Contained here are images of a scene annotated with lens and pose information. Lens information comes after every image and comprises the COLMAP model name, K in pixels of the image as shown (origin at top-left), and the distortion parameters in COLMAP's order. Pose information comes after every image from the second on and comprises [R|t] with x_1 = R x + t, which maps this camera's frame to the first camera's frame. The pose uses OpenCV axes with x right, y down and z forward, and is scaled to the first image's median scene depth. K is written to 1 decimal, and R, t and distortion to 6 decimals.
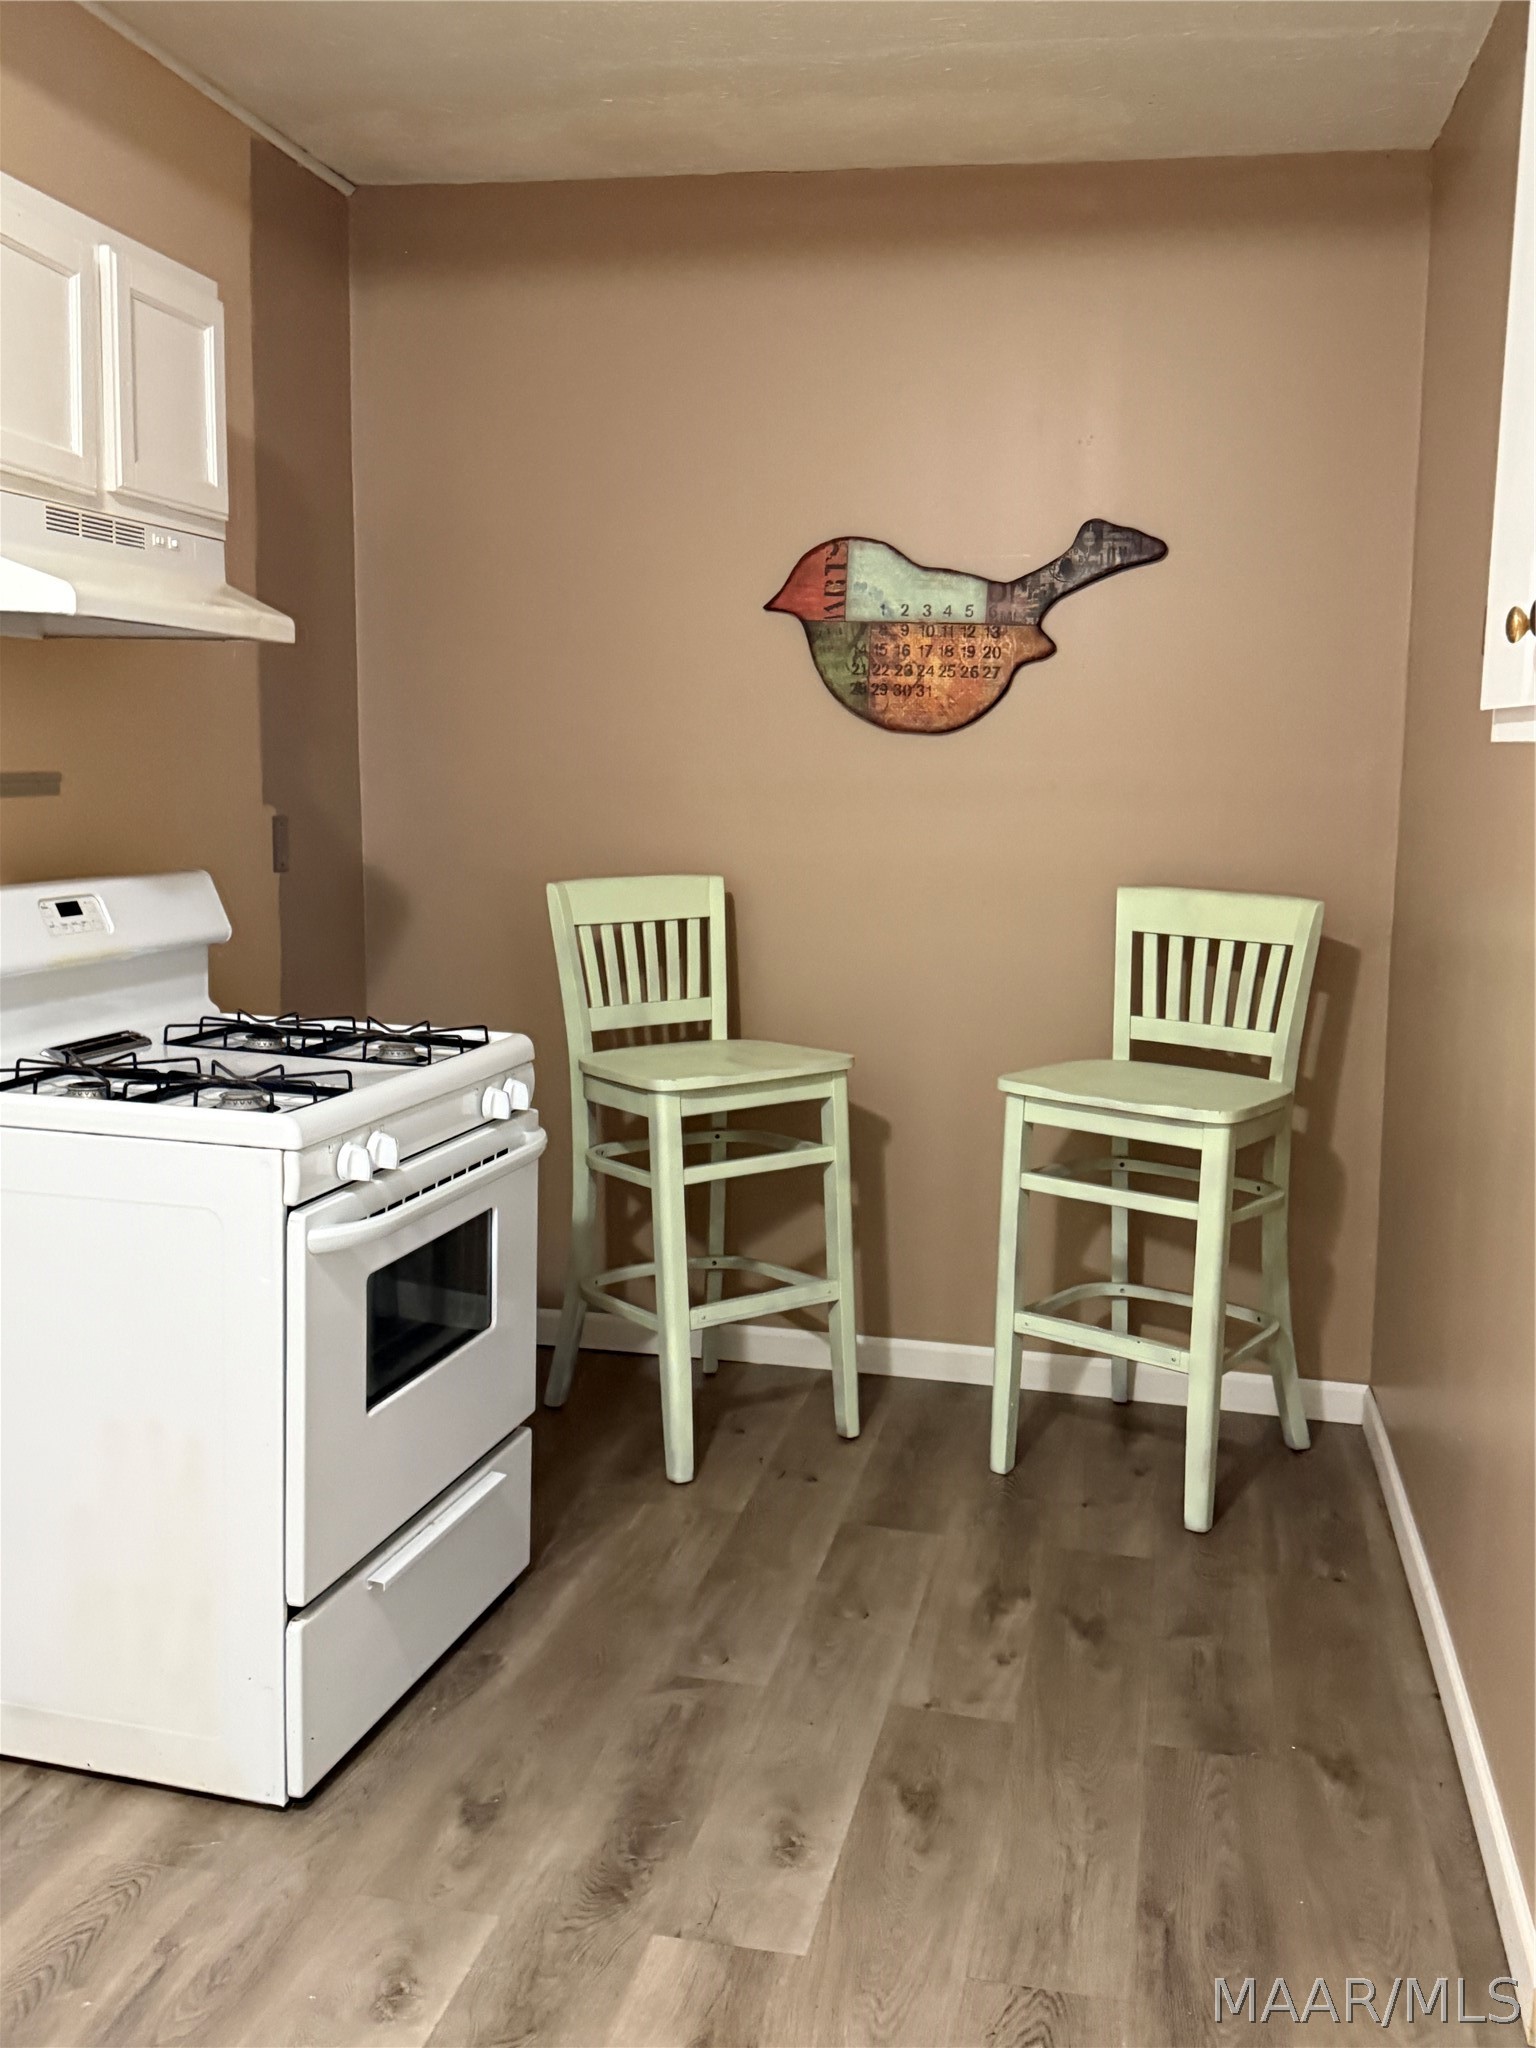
lens RADIAL K [[1924.5, 0, 765.0], [0, 1924.5, 1014.9], [0, 0, 1]] dist [0.050952, 0.000000]
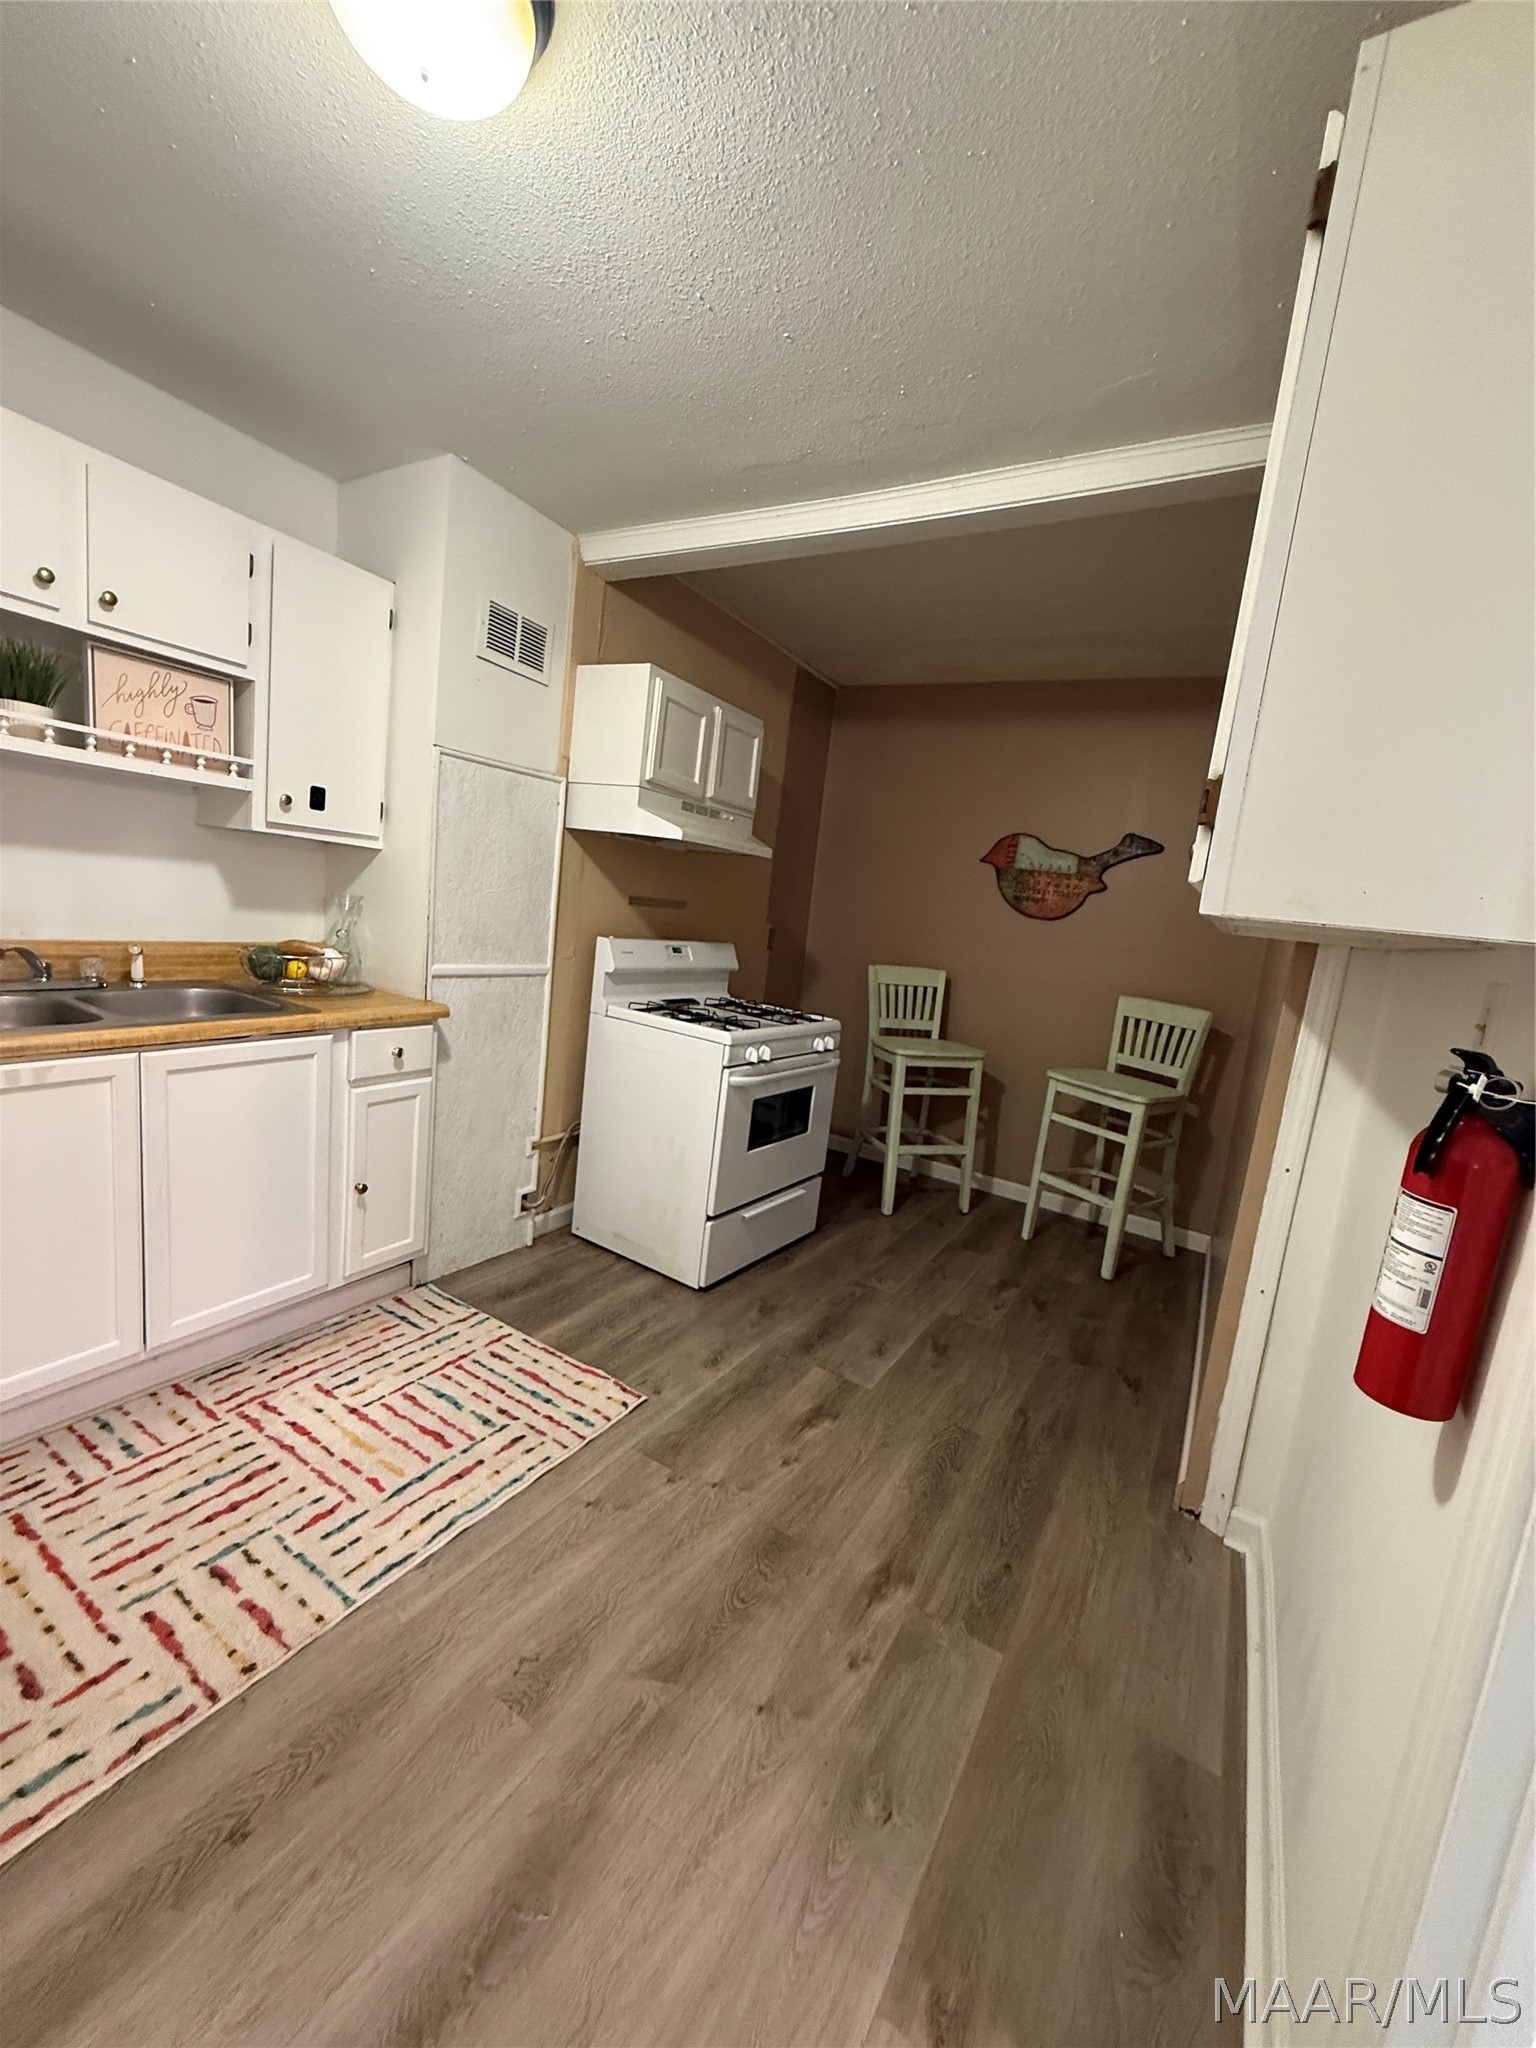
lens RADIAL K [[817.8, 0, 764.4], [0, 817.8, 1028.4], [0, 0, 1]] dist [0.005076, 0.000027]
pose [[0.945335, 0.133747, -0.297411, 0.099720], [-0.135676, 0.990651, 0.014246, 0.018187], [0.296535, 0.026885, 0.954643, -0.042496]]
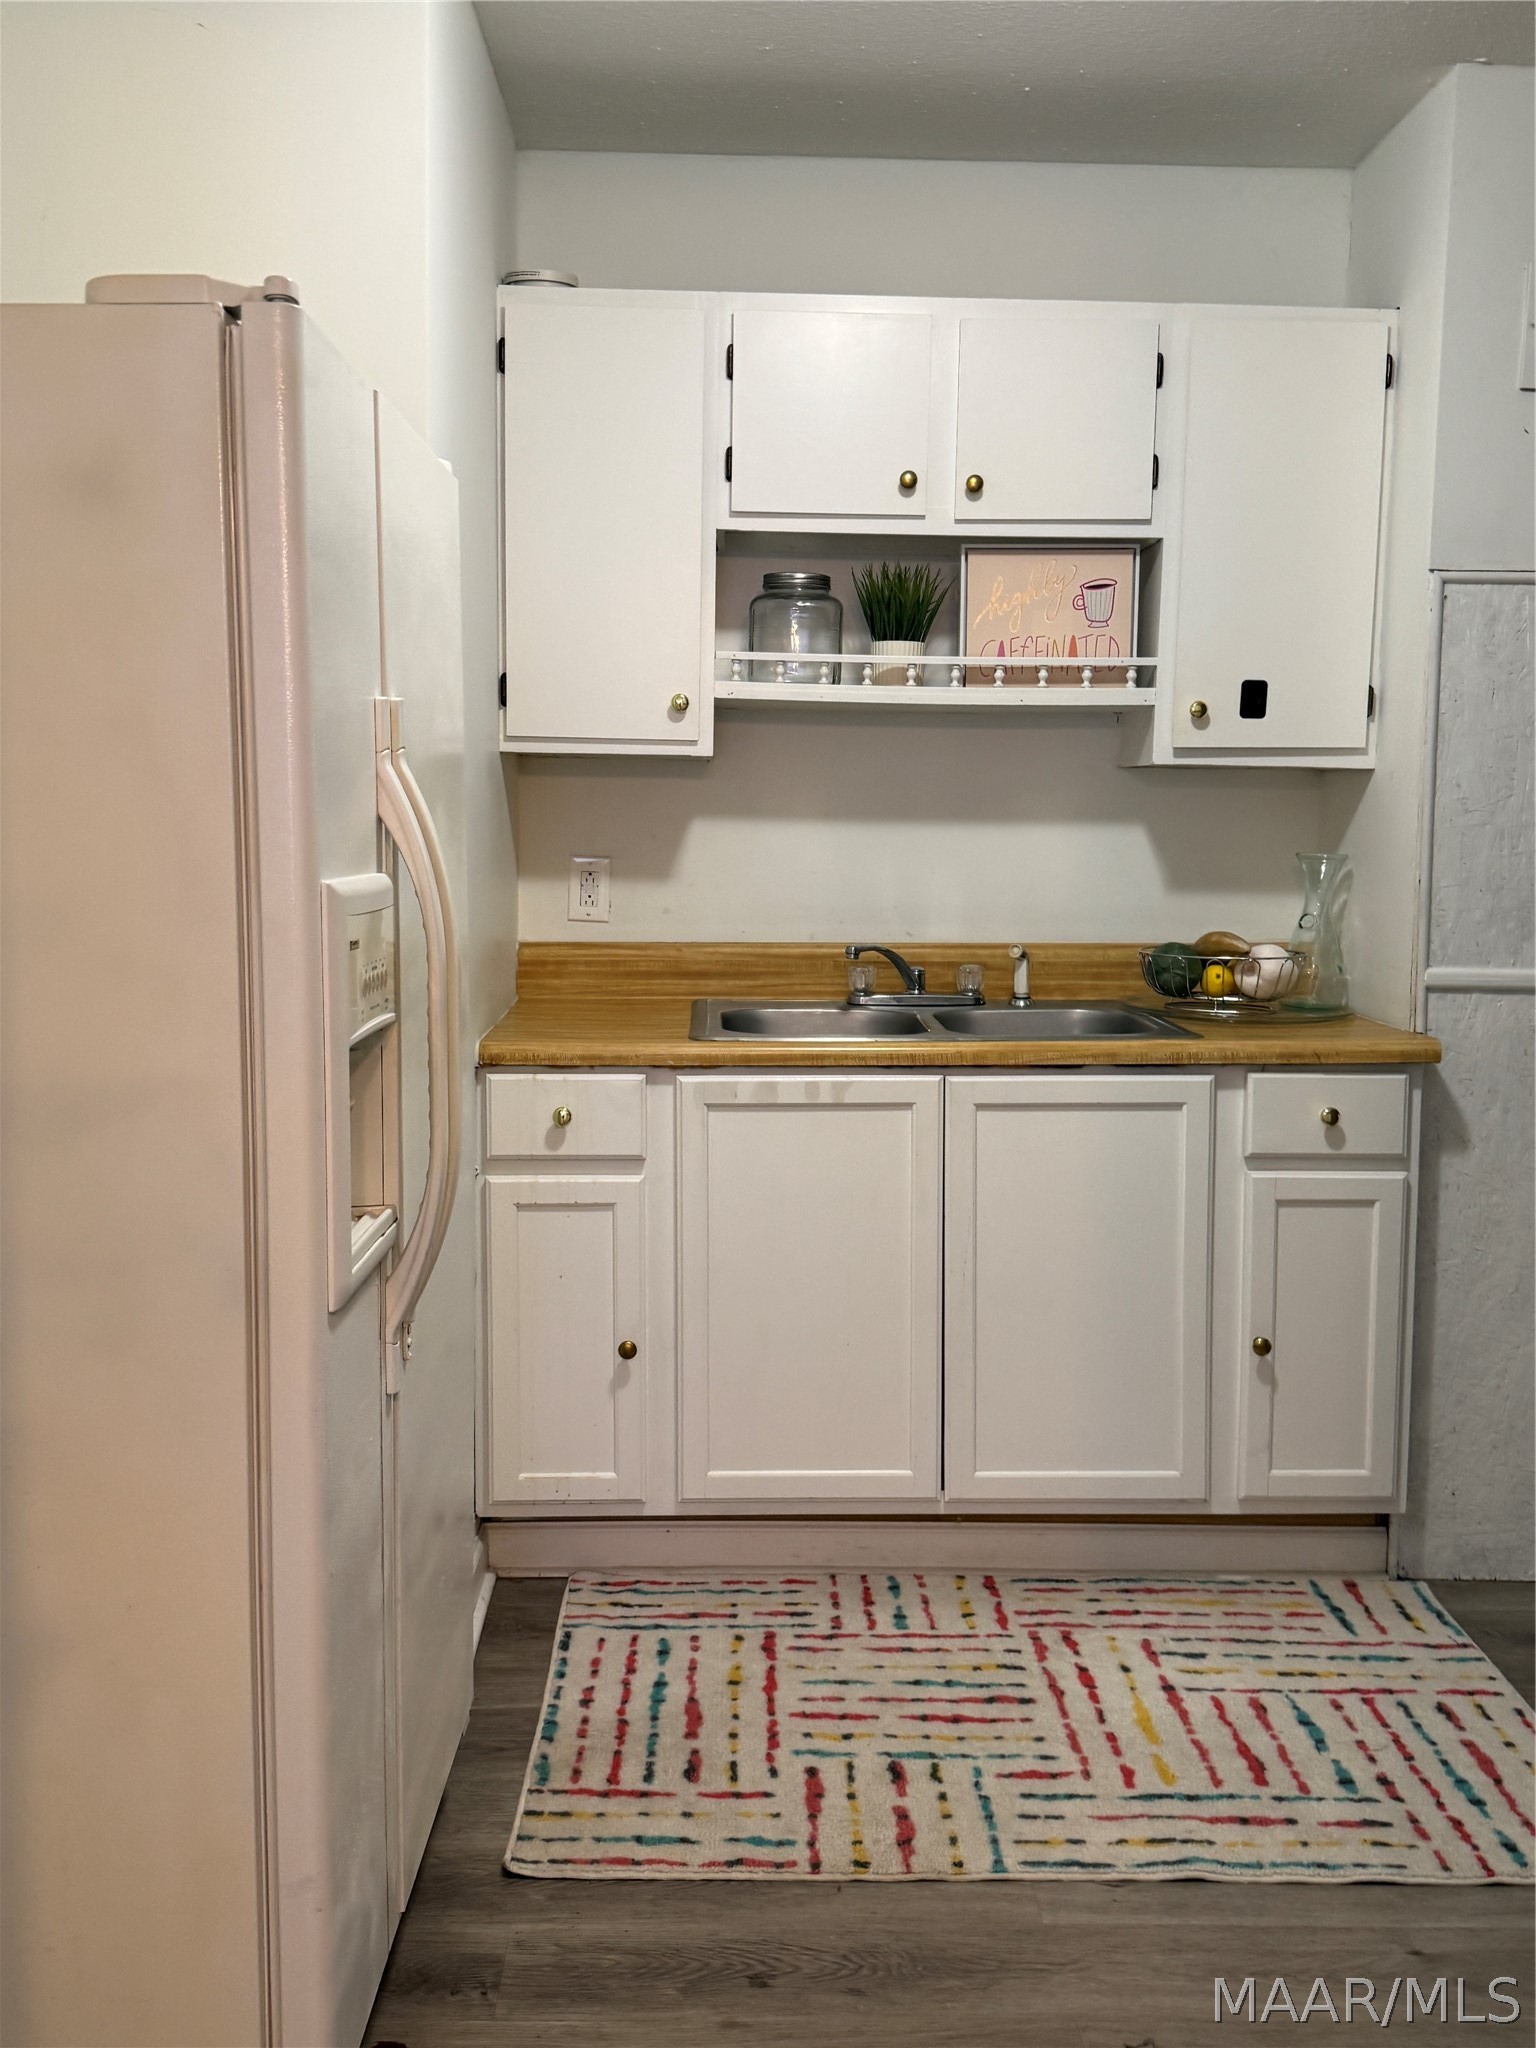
lens RADIAL K [[1924.5, 0, 783.1], [0, 1924.5, 1022.1], [0, 0, 1]] dist [0.050952, 0.000000]
pose [[0.249956, 0.088183, -0.964233, 0.447745], [-0.139467, 0.988738, 0.054271, 0.032287], [0.958160, 0.120913, 0.259440, 0.031334]]
